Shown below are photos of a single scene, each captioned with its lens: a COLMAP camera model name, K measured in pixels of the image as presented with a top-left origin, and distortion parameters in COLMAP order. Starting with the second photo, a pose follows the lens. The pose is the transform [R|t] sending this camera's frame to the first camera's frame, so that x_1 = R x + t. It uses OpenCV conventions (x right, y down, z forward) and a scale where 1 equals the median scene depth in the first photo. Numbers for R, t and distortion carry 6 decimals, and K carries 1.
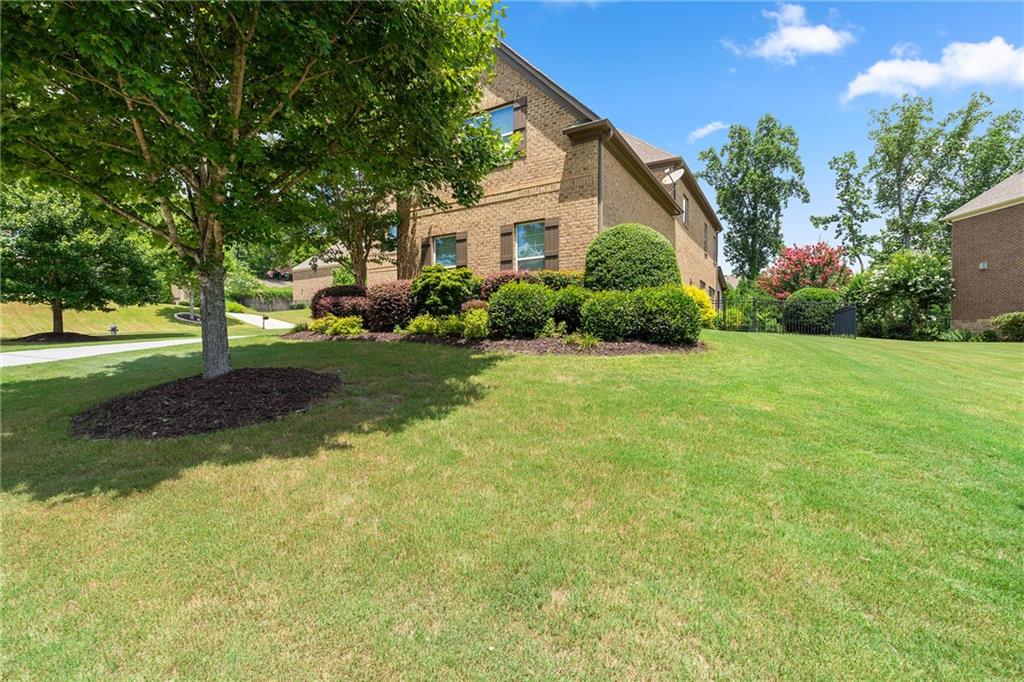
lens RADIAL K [[451.8, 0, 513.0], [0, 451.8, 340.7], [0, 0, 1]] dist [-0.003595, 0.000481]
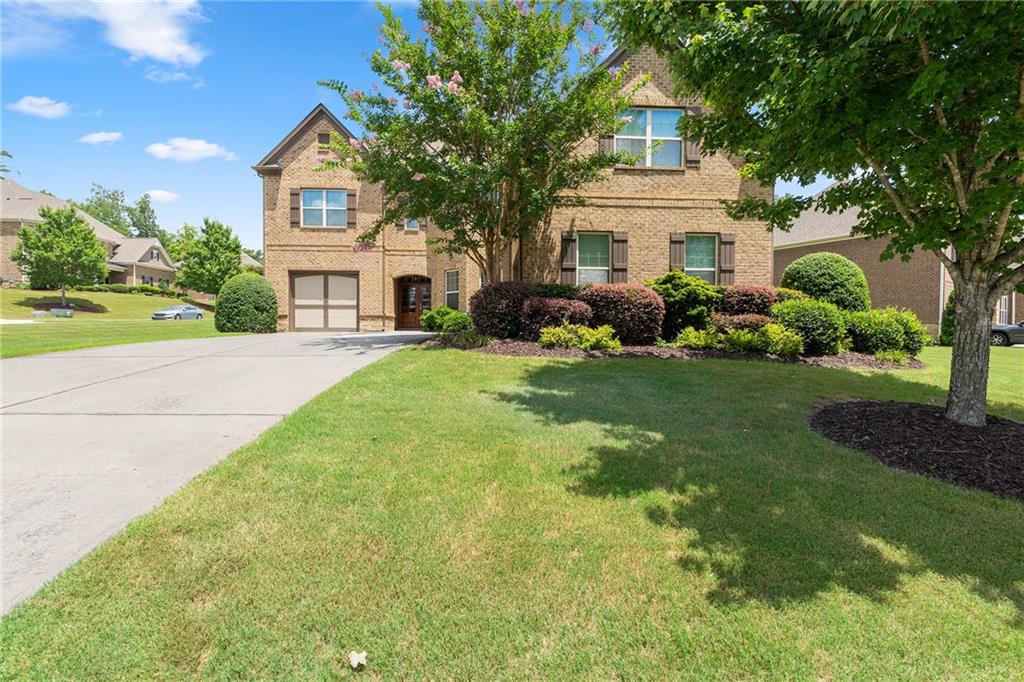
lens RADIAL K [[451.8, 0, 512.5], [0, 451.8, 339.1], [0, 0, 1]] dist [-0.003595, 0.000481]
pose [[0.822390, -0.002408, 0.568919, -0.863495], [-0.001622, 0.999977, 0.006578, -0.033109], [-0.568922, -0.006332, 0.822367, 0.402342]]
